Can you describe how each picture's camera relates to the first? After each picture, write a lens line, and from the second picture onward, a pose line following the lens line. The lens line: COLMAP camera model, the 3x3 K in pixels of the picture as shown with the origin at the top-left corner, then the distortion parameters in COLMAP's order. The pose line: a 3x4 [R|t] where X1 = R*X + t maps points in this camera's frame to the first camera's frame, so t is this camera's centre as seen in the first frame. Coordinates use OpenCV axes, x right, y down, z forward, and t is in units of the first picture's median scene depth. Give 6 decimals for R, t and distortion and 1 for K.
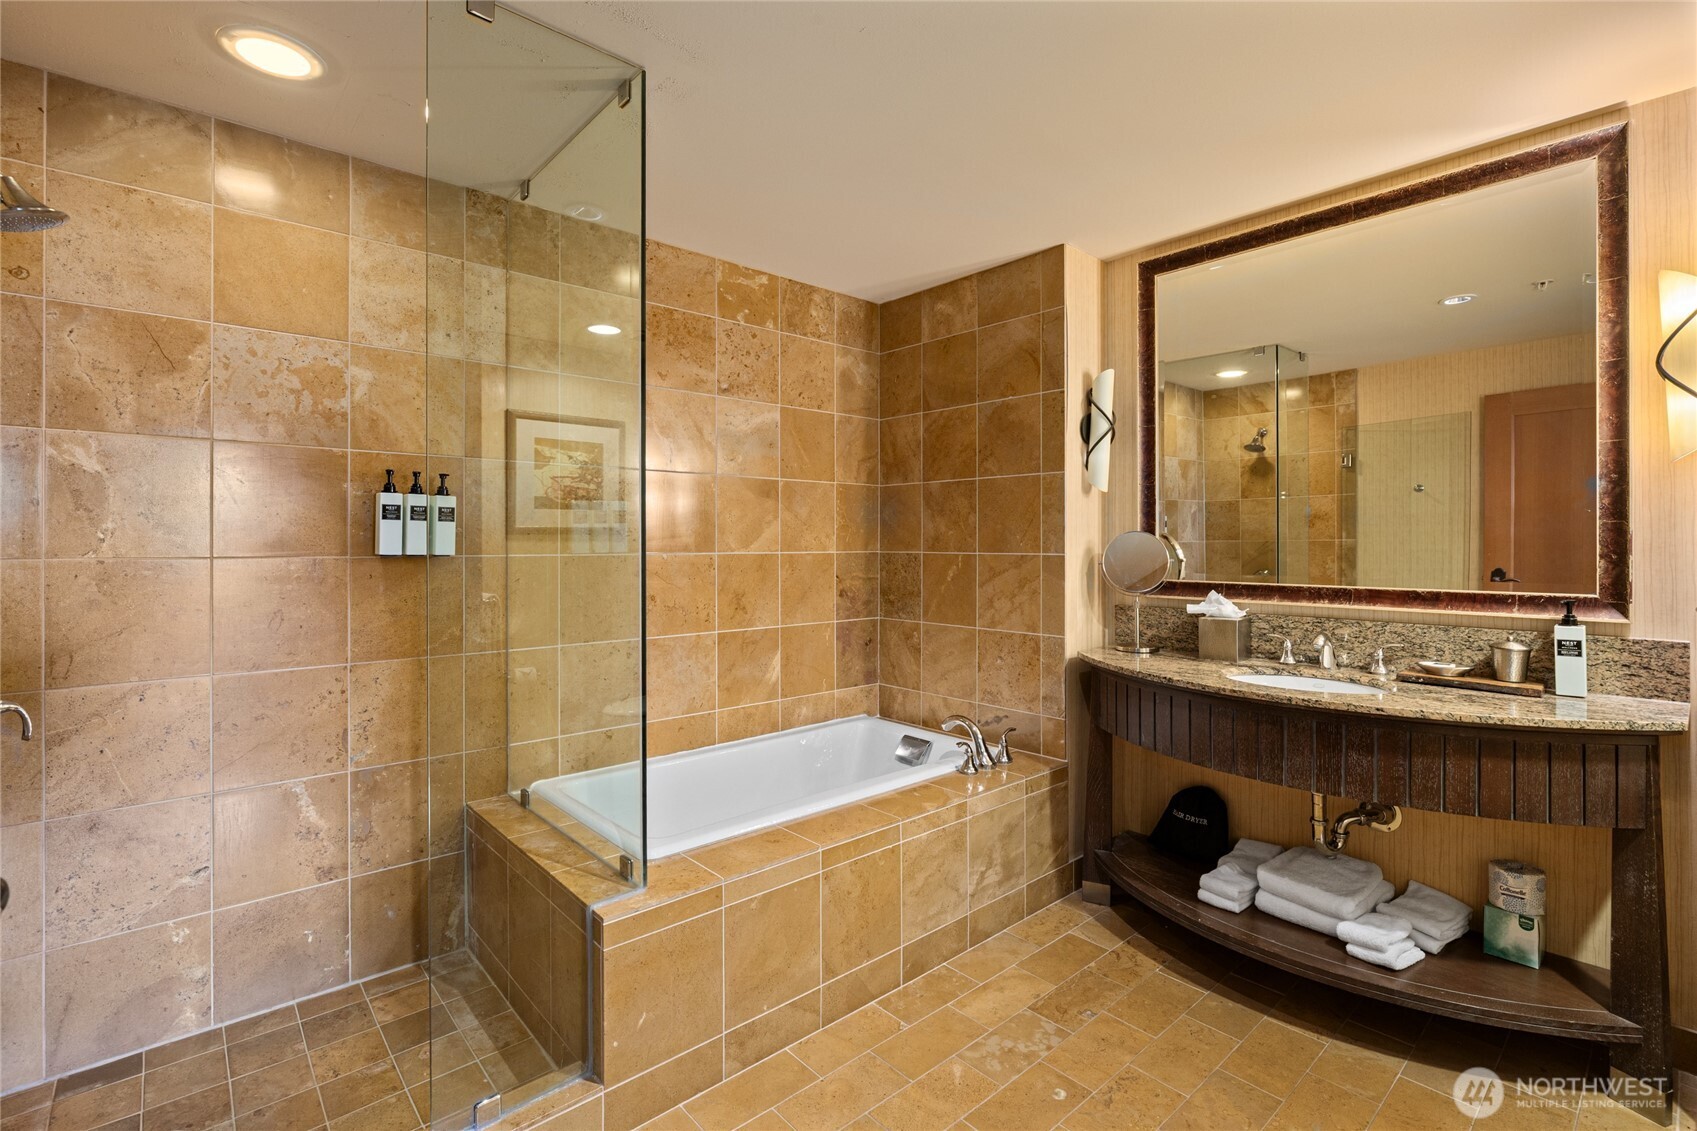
lens RADIAL K [[768.5, 0, 848.4], [0, 768.5, 540.5], [0, 0, 1]] dist [-0.008602, -0.000163]
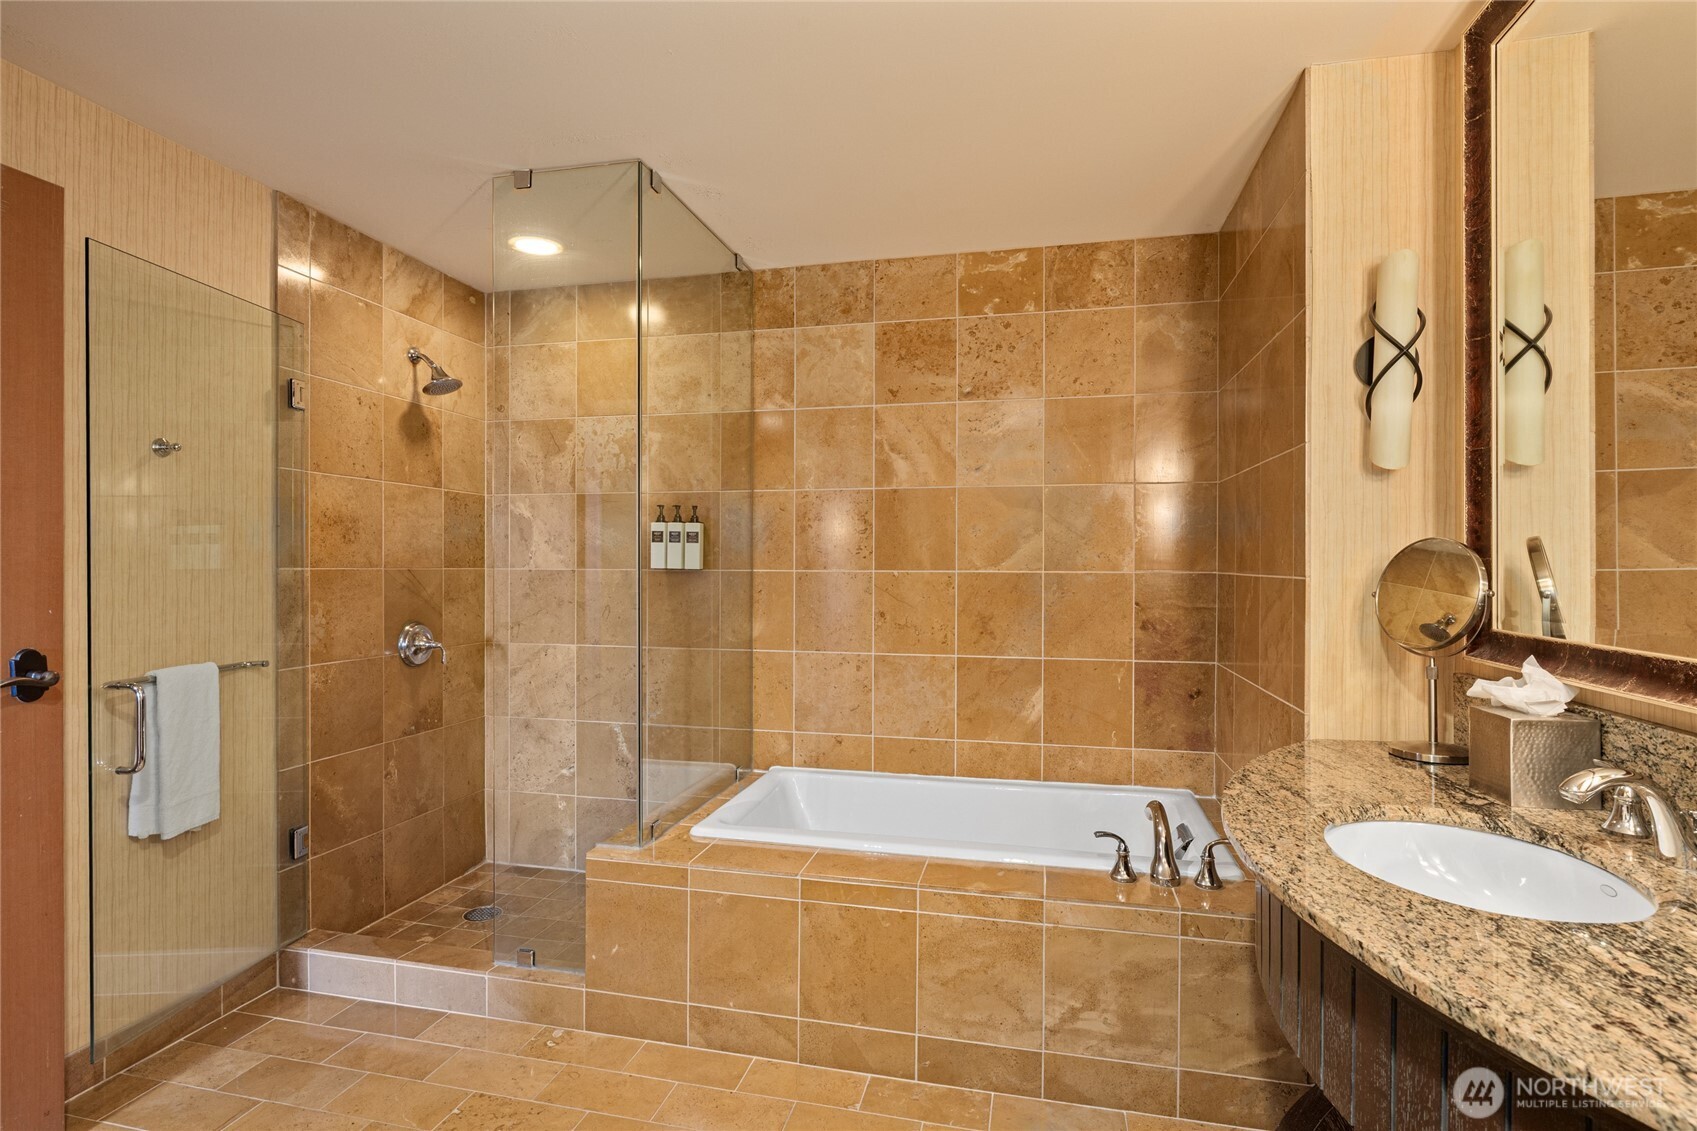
lens RADIAL K [[850.8, 0, 848.5], [0, 850.8, 565.5], [0, 0, 1]] dist [-0.006447, -0.000051]
pose [[0.576682, 0.004113, -0.816958, 0.713693], [-0.000052, 0.999988, 0.004998, 0.005342], [0.816968, -0.002840, 0.576675, 0.358900]]
